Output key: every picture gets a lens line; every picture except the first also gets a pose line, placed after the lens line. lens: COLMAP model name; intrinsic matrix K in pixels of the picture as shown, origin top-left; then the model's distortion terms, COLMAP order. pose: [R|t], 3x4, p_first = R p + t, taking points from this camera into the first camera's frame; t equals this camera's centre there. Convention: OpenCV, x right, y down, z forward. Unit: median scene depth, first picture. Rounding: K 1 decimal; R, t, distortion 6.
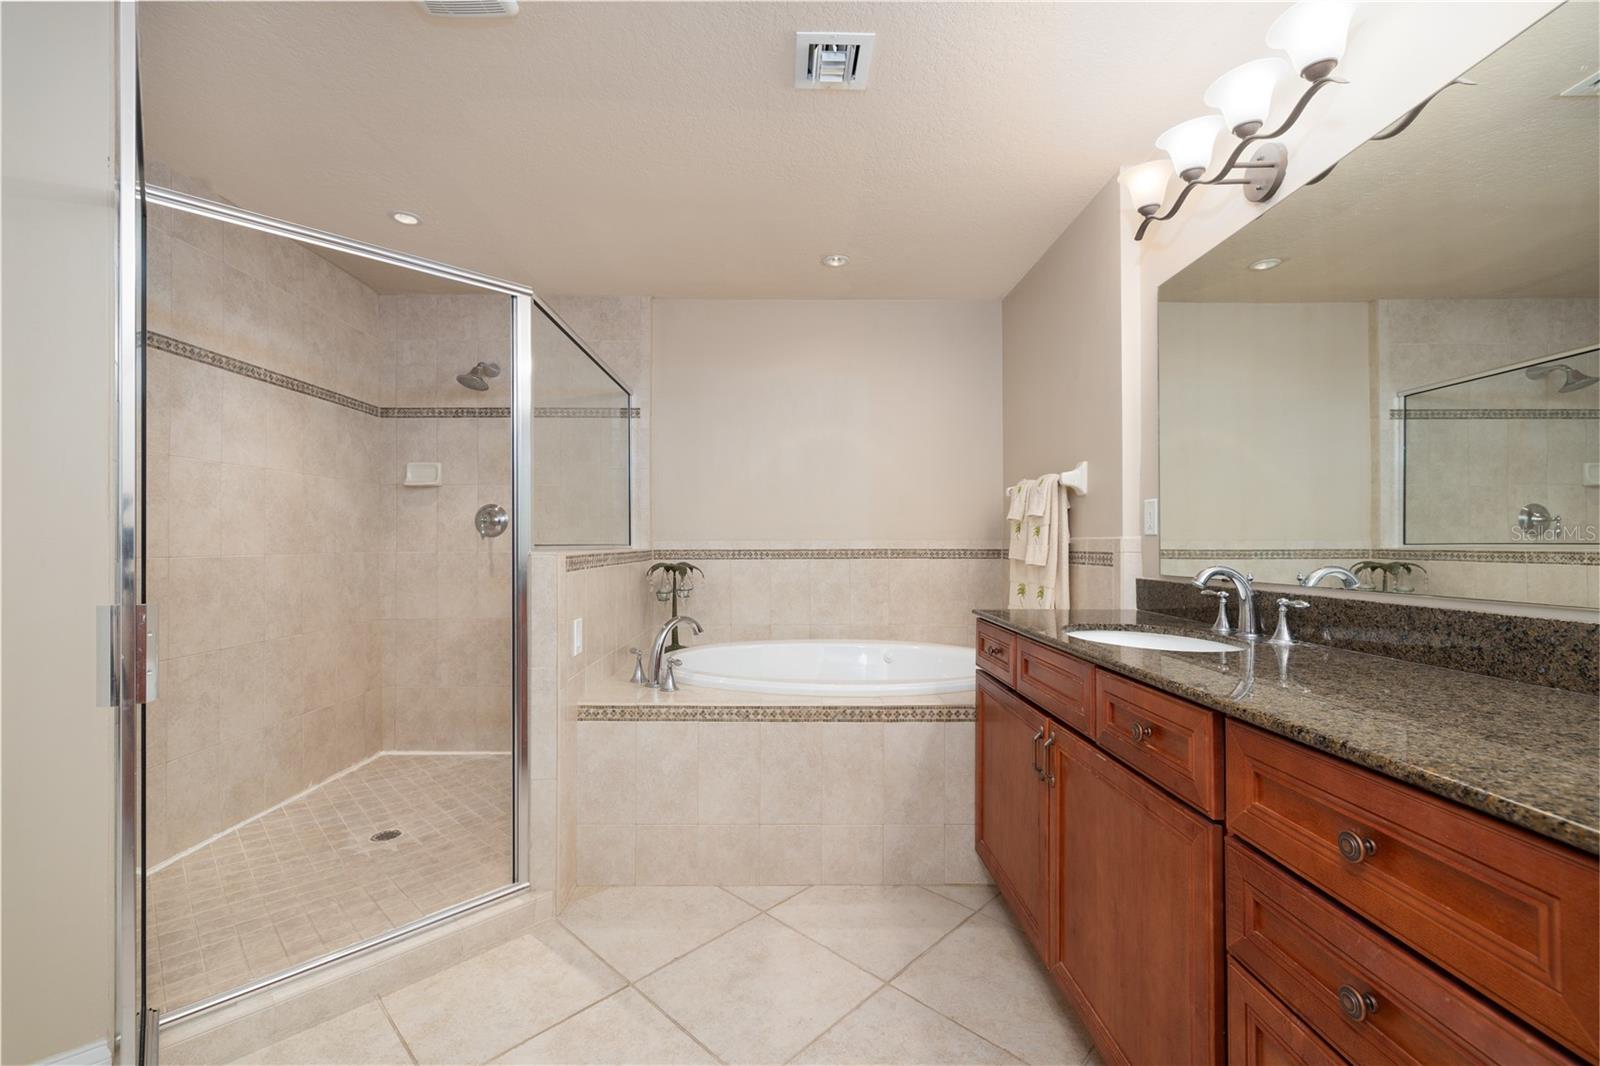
lens RADIAL K [[689.4, 0, 814.8], [0, 689.4, 534.7], [0, 0, 1]] dist [-0.019413, 0.009475]
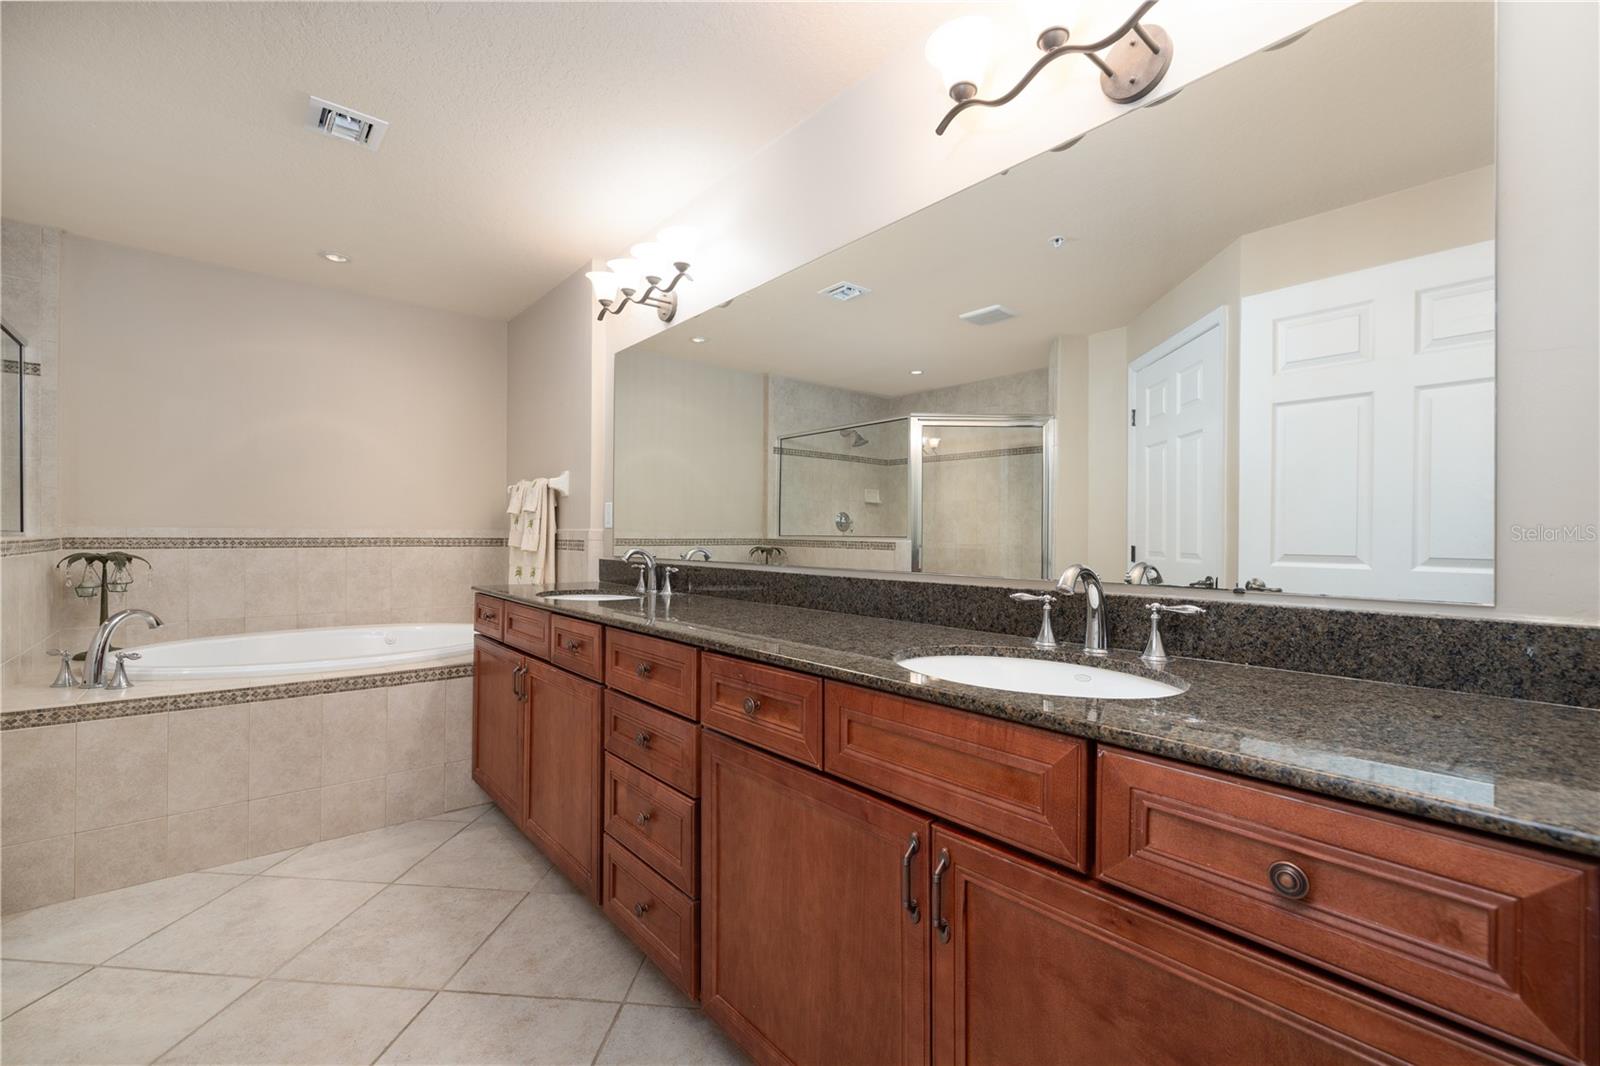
lens RADIAL K [[689.4, 0, 809.5], [0, 689.4, 534.0], [0, 0, 1]] dist [-0.019413, 0.009475]
pose [[0.789383, 0.006802, 0.613863, -0.047015], [-0.015060, 0.999852, 0.008286, -0.004234], [-0.613716, -0.015786, 0.789369, -0.331074]]
